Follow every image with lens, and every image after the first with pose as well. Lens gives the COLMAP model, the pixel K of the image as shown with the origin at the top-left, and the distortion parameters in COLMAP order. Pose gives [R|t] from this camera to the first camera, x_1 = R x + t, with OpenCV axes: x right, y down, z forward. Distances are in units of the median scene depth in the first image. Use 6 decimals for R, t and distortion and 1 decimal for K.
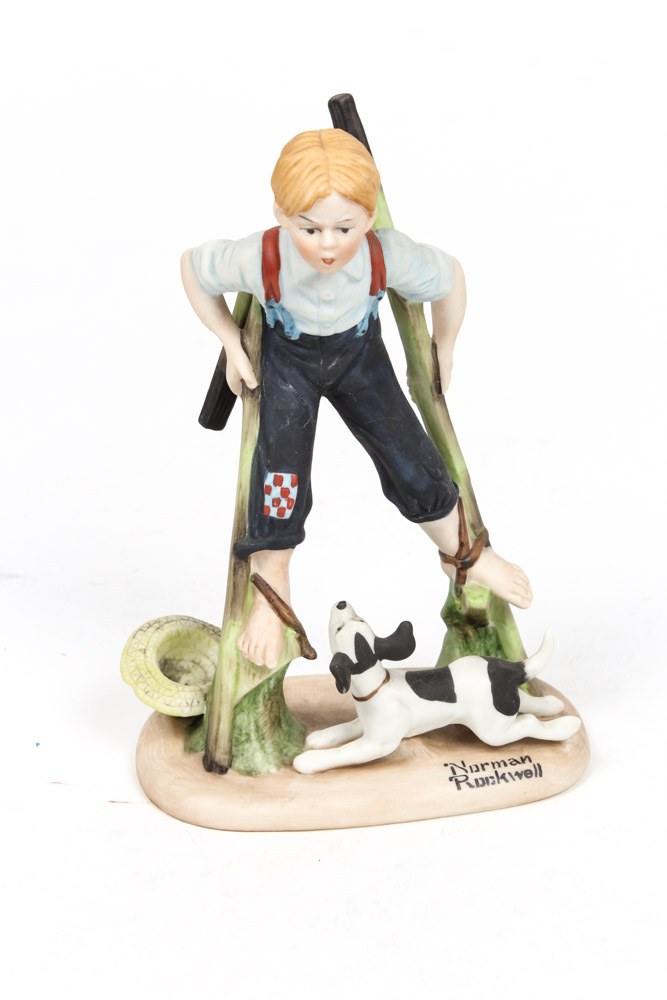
lens RADIAL K [[2274.3, 0, 342.1], [0, 2274.3, 494.3], [0, 0, 1]] dist [-0.028798, 0.000000]
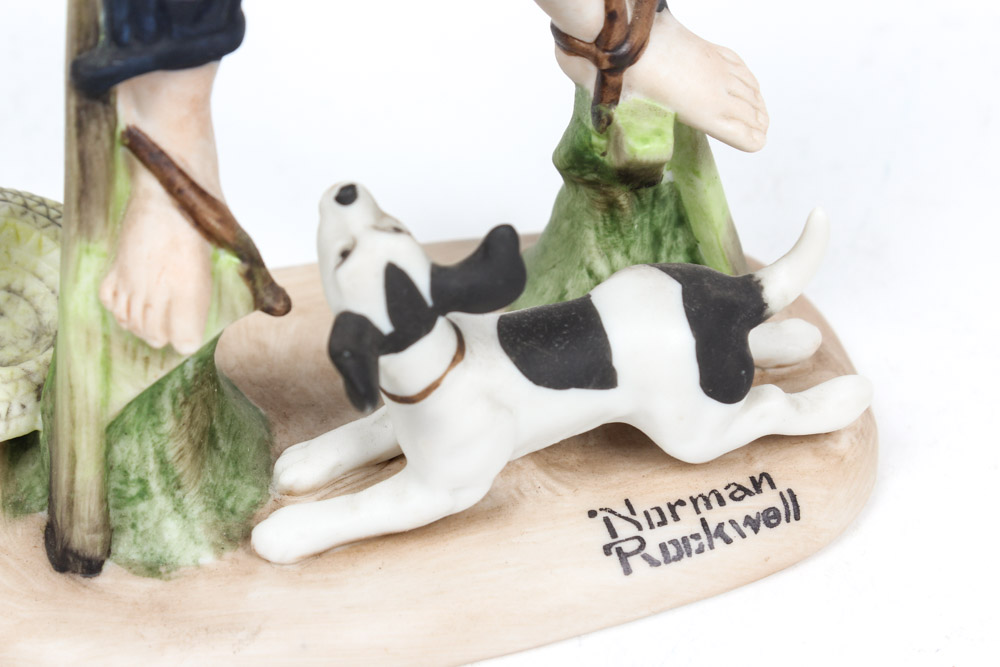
lens RADIAL K [[2274.3, 0, 468.4], [0, 2274.3, 334.6], [0, 0, 1]] dist [-0.028798, 0.000000]
pose [[0.993583, -0.065751, 0.092029, -0.017629], [0.038922, 0.962737, 0.267625, -0.036139], [-0.106196, -0.262325, 0.959118, 0.583470]]
